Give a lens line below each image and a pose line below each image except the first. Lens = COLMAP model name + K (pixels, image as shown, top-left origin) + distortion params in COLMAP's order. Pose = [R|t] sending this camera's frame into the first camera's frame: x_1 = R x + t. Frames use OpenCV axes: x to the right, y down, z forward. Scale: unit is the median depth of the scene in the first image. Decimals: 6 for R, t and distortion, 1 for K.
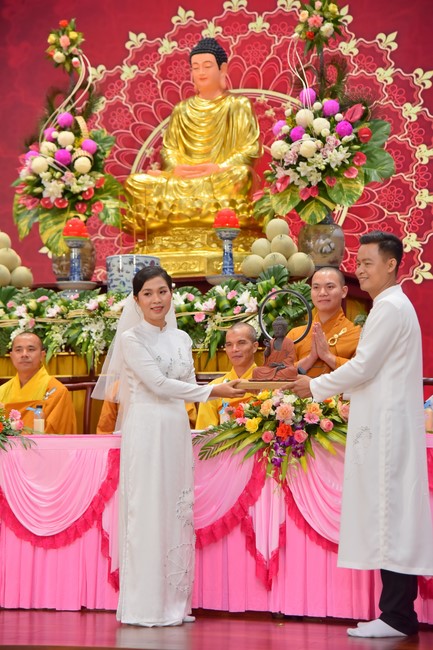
lens RADIAL K [[1534.1, 0, 211.6], [0, 1534.1, 330.6], [0, 0, 1]] dist [0.734636, 0.000000]
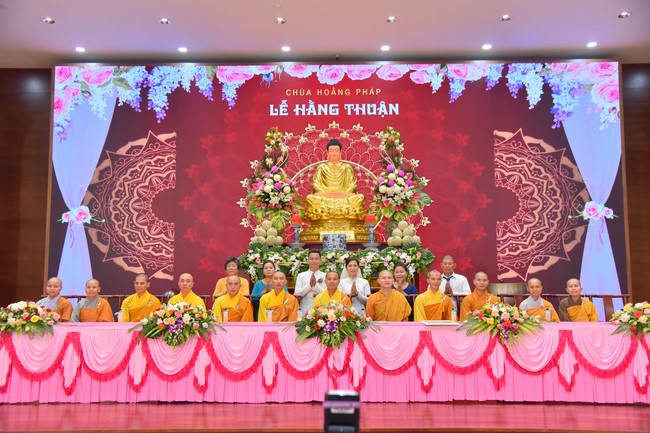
lens RADIAL K [[627.8, 0, 325.4], [0, 627.8, 215.8], [0, 0, 1]] dist [0.045137, 0.000000]
pose [[0.930625, 0.033782, 0.364413, -0.364014], [-0.022717, 0.999143, -0.034609, -0.038515], [-0.365269, 0.023930, 0.930594, 0.131153]]
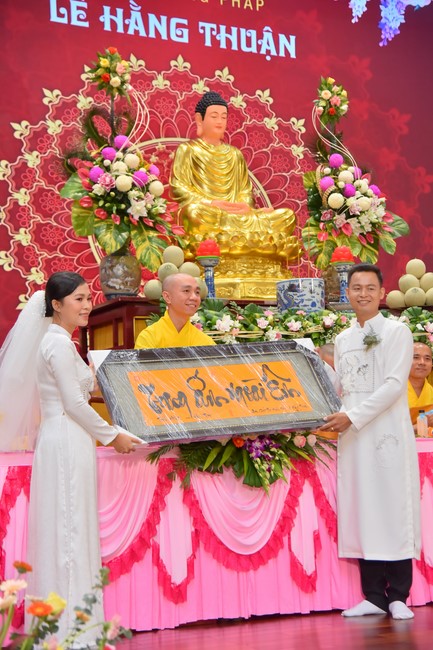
lens RADIAL K [[1239.7, 0, 213.1], [0, 1239.7, 327.9], [0, 0, 1]] dist [0.525554, 0.000000]
pose [[0.637229, 0.053235, 0.768834, -0.709032], [-0.023620, 0.998492, -0.049560, 0.029400], [-0.770313, 0.013422, 0.637525, 0.431679]]
